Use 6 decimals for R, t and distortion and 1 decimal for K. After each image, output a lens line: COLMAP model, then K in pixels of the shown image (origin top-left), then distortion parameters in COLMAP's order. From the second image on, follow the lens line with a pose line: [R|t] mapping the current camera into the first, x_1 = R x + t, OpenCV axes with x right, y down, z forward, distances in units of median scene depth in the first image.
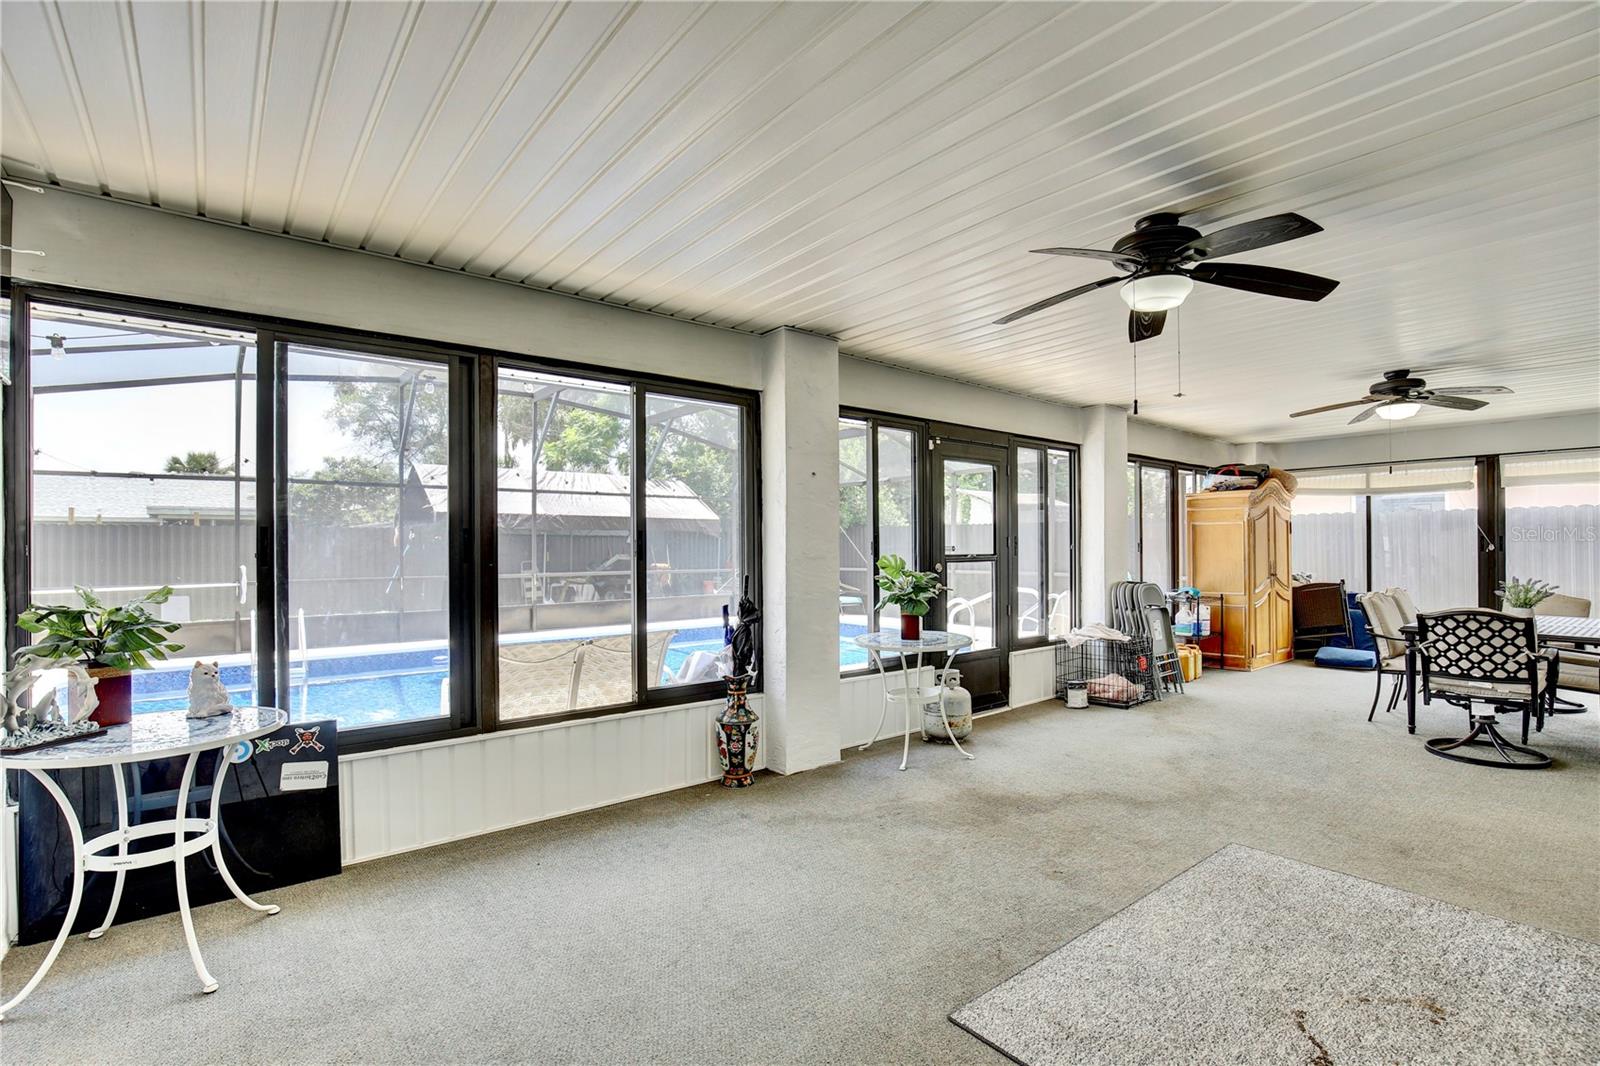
lens RADIAL K [[732.8, 0, 803.5], [0, 732.8, 545.7], [0, 0, 1]] dist [-0.023173, 0.001351]
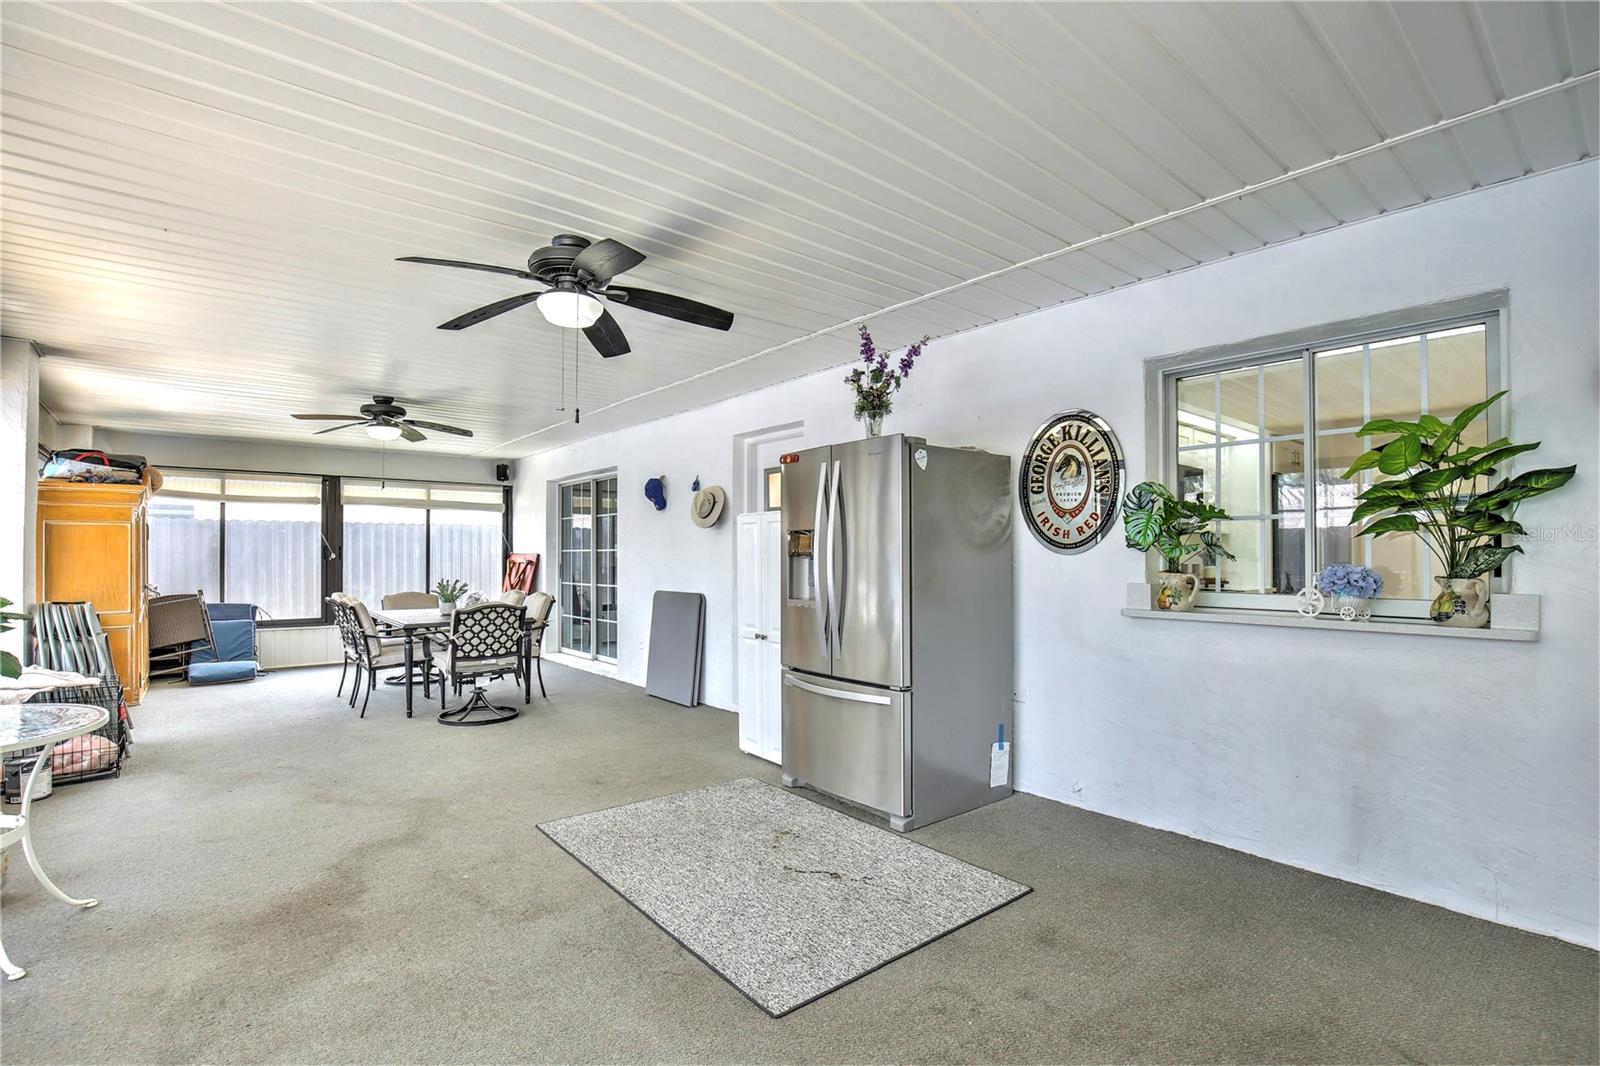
lens RADIAL K [[732.8, 0, 803.5], [0, 732.8, 545.7], [0, 0, 1]] dist [-0.023173, 0.001351]
pose [[-0.002955, 0.018640, 0.999822, -0.380425], [-0.004609, 0.999815, -0.018654, 0.007272], [-0.999985, -0.004663, -0.002868, 0.450217]]
